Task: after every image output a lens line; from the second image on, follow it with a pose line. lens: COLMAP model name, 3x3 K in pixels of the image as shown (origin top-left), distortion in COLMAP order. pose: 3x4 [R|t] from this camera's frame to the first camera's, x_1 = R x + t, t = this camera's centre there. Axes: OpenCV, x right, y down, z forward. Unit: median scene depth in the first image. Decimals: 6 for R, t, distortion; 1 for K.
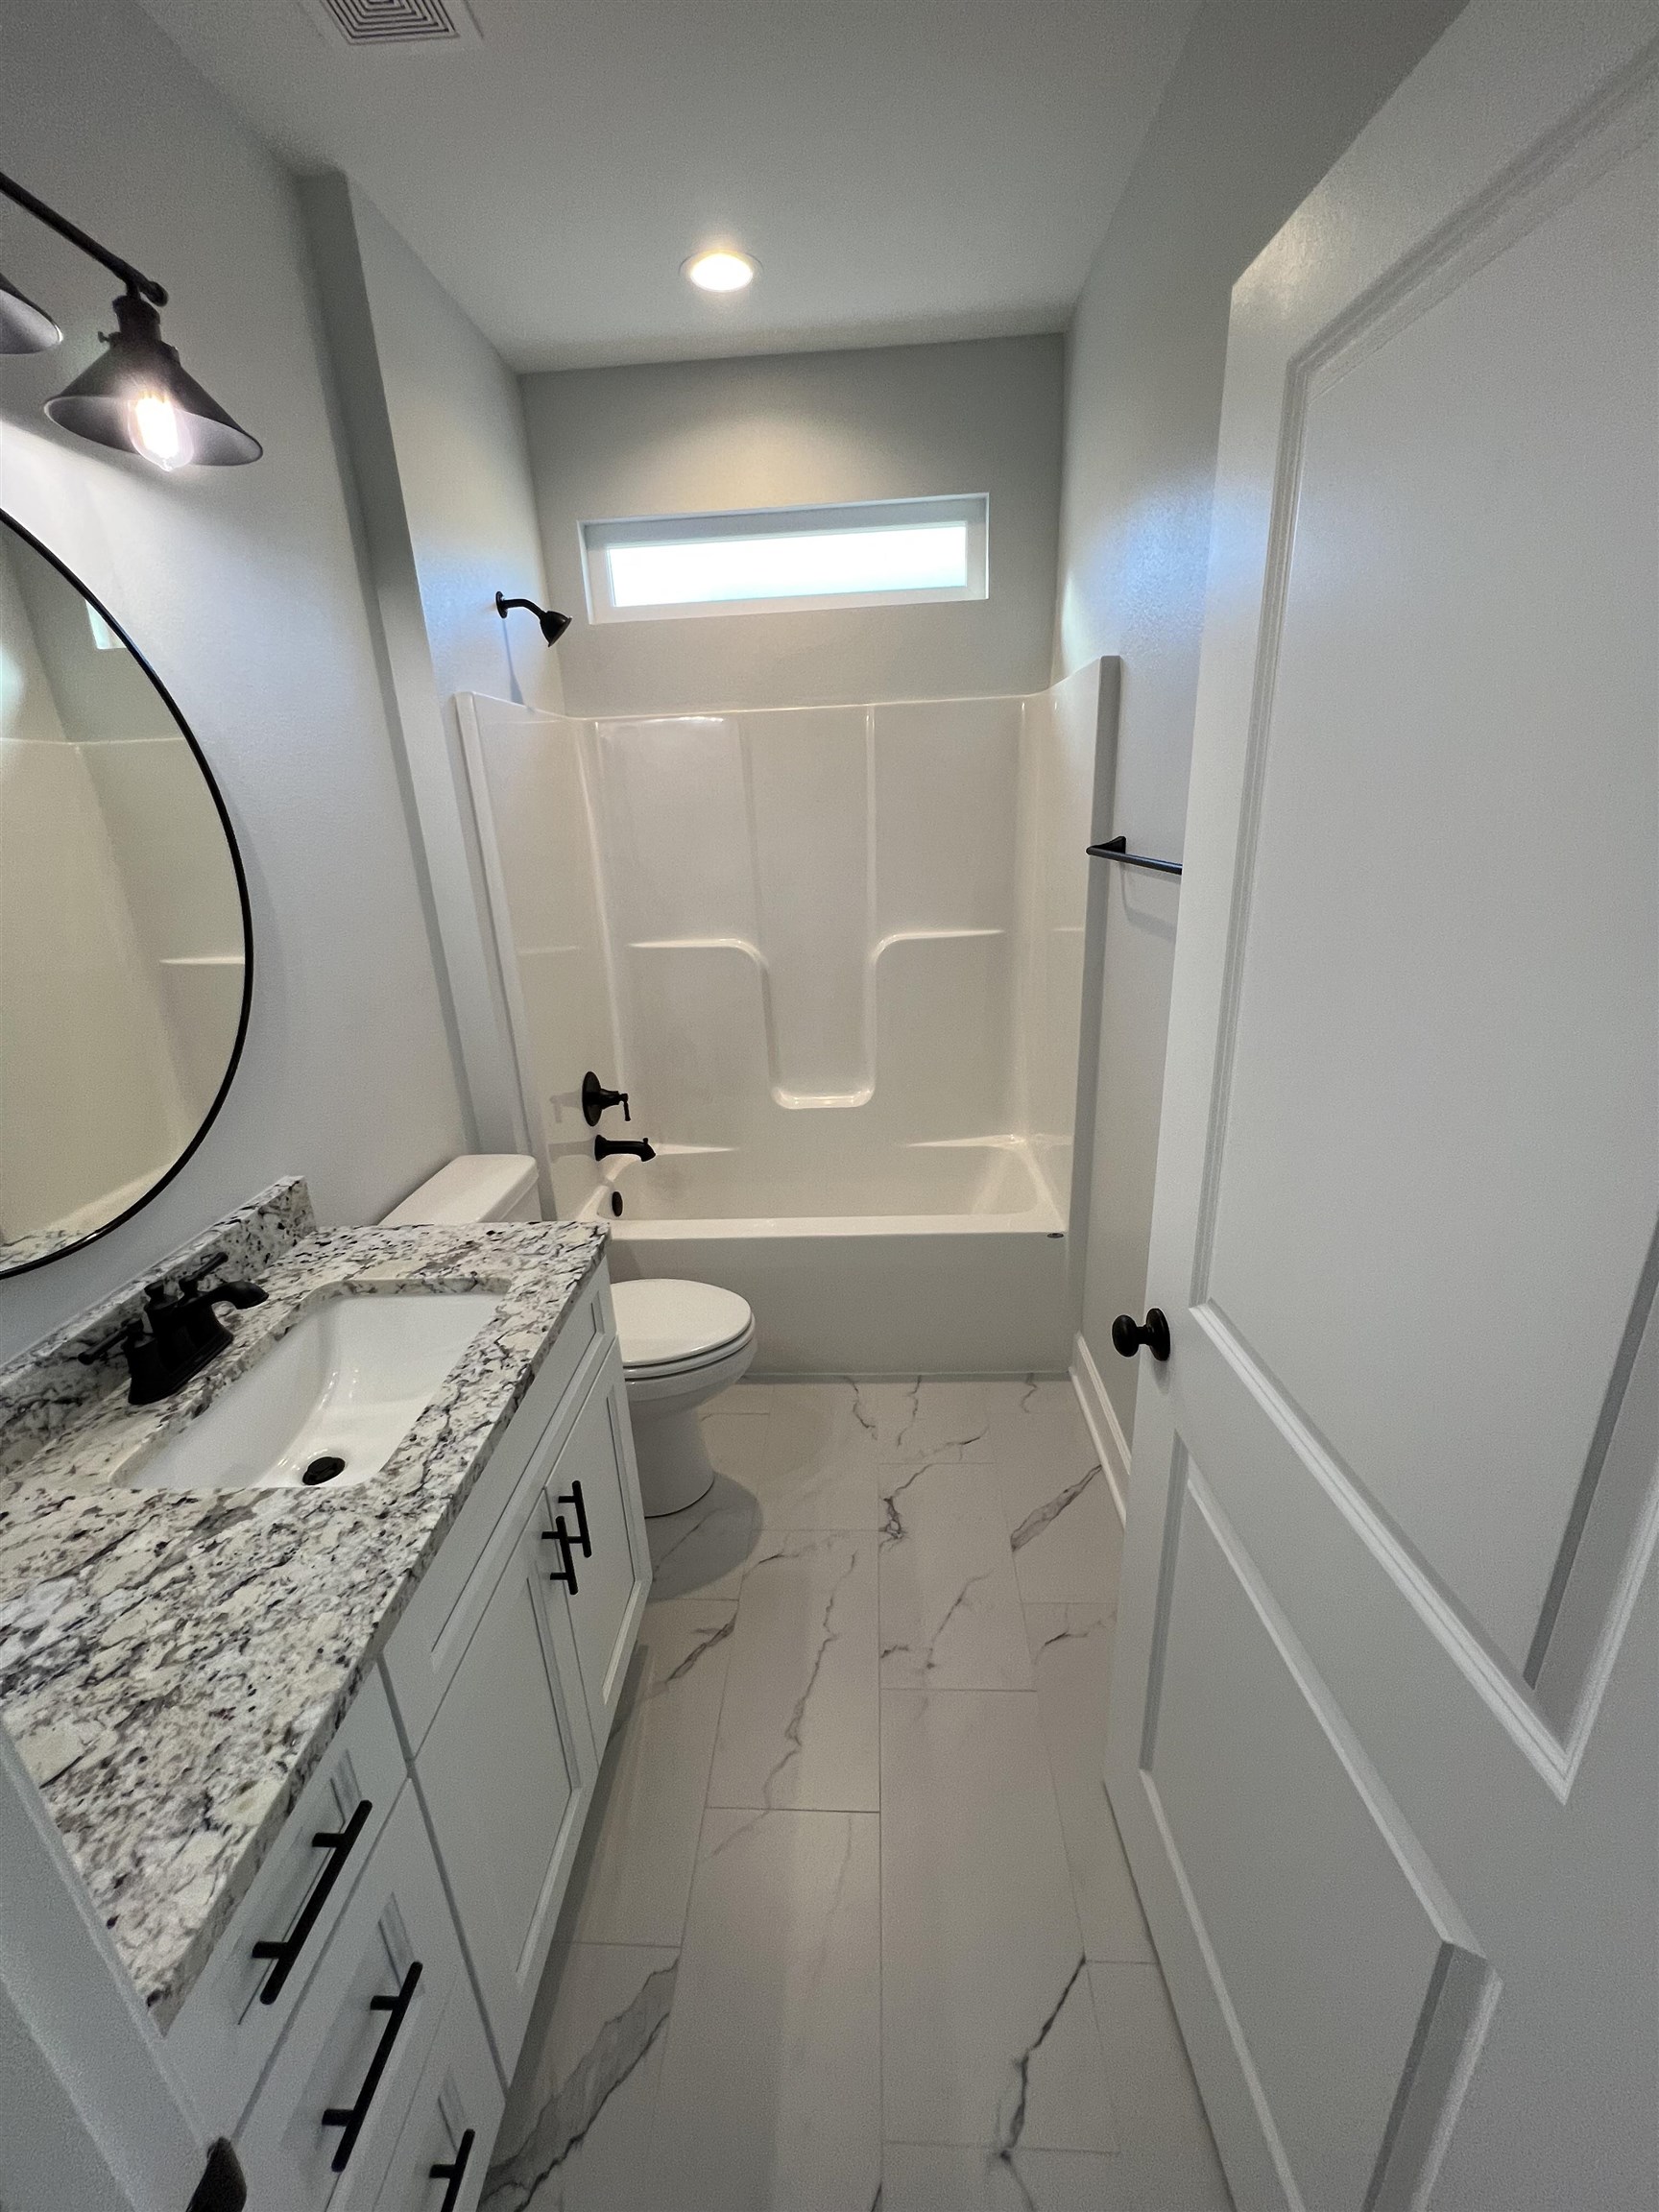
lens RADIAL K [[880.8, 0, 827.7], [0, 880.8, 1101.3], [0, 0, 1]] dist [-0.000244, -0.000254]
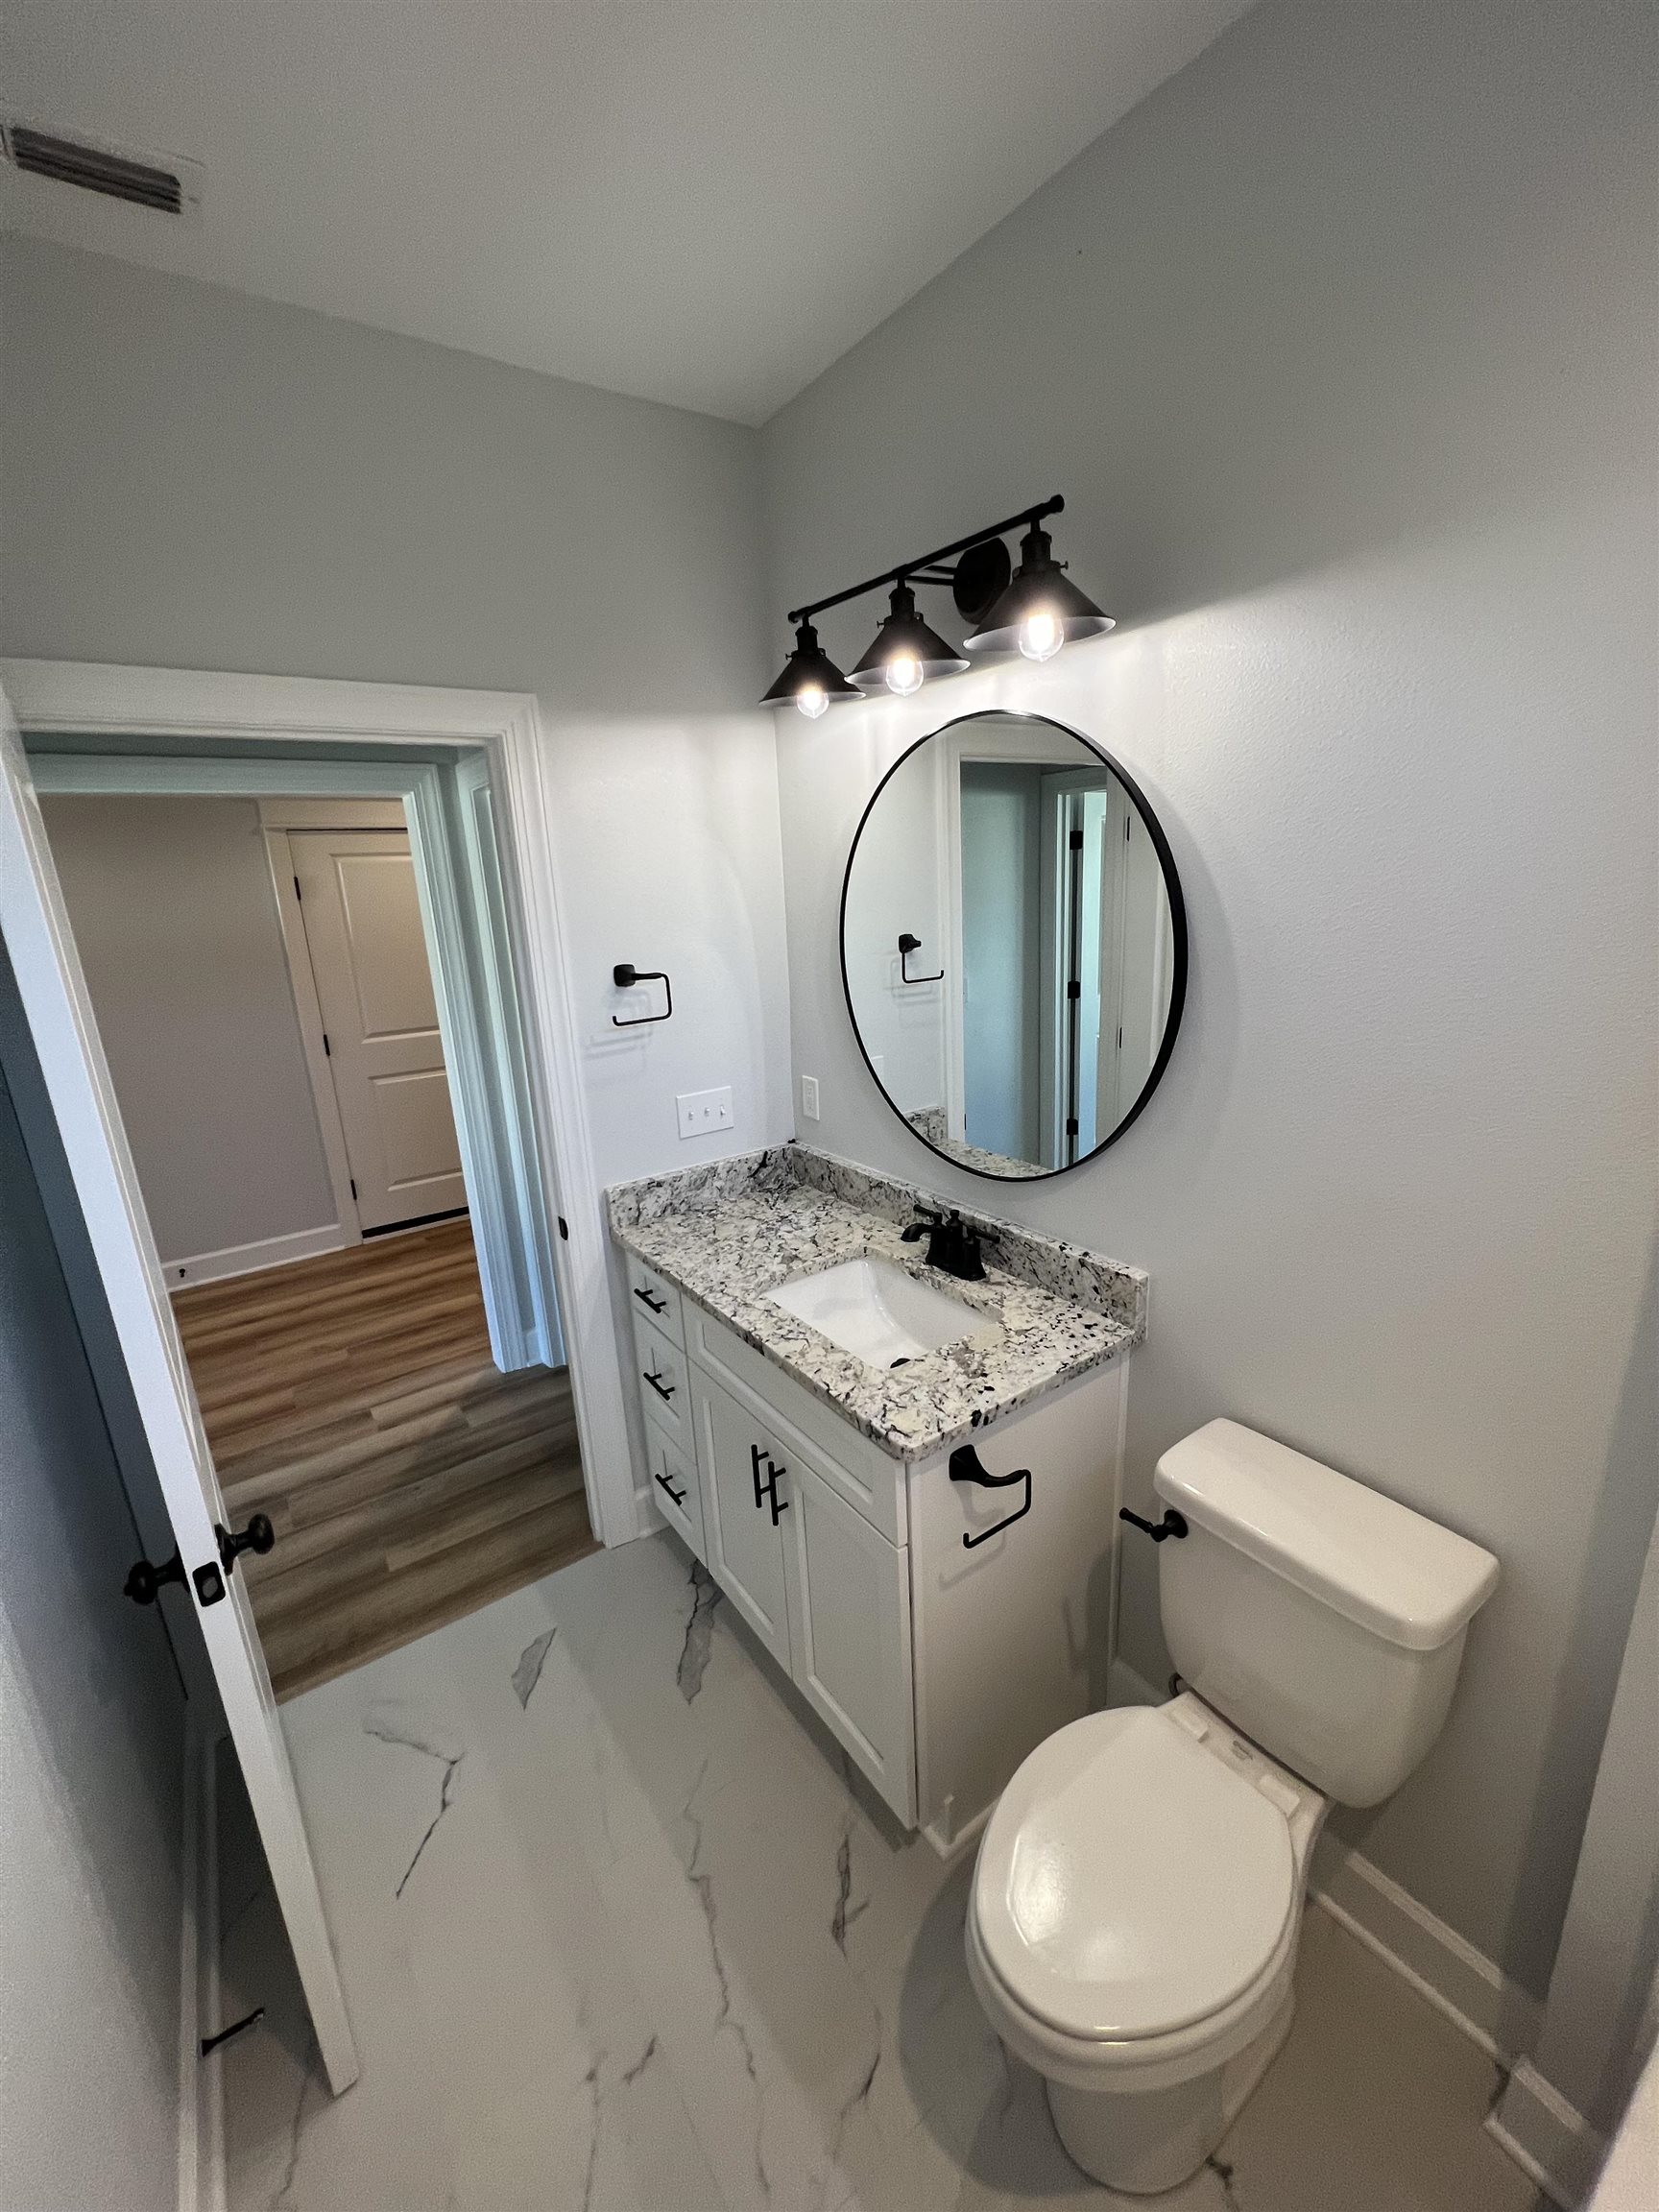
lens RADIAL K [[880.8, 0, 827.7], [0, 880.8, 1101.3], [0, 0, 1]] dist [-0.000244, -0.000254]
pose [[-0.786421, 0.234353, -0.571508, 0.240347], [-0.120855, 0.848972, 0.514432, -0.635667], [0.605753, 0.473629, -0.639327, 1.502029]]
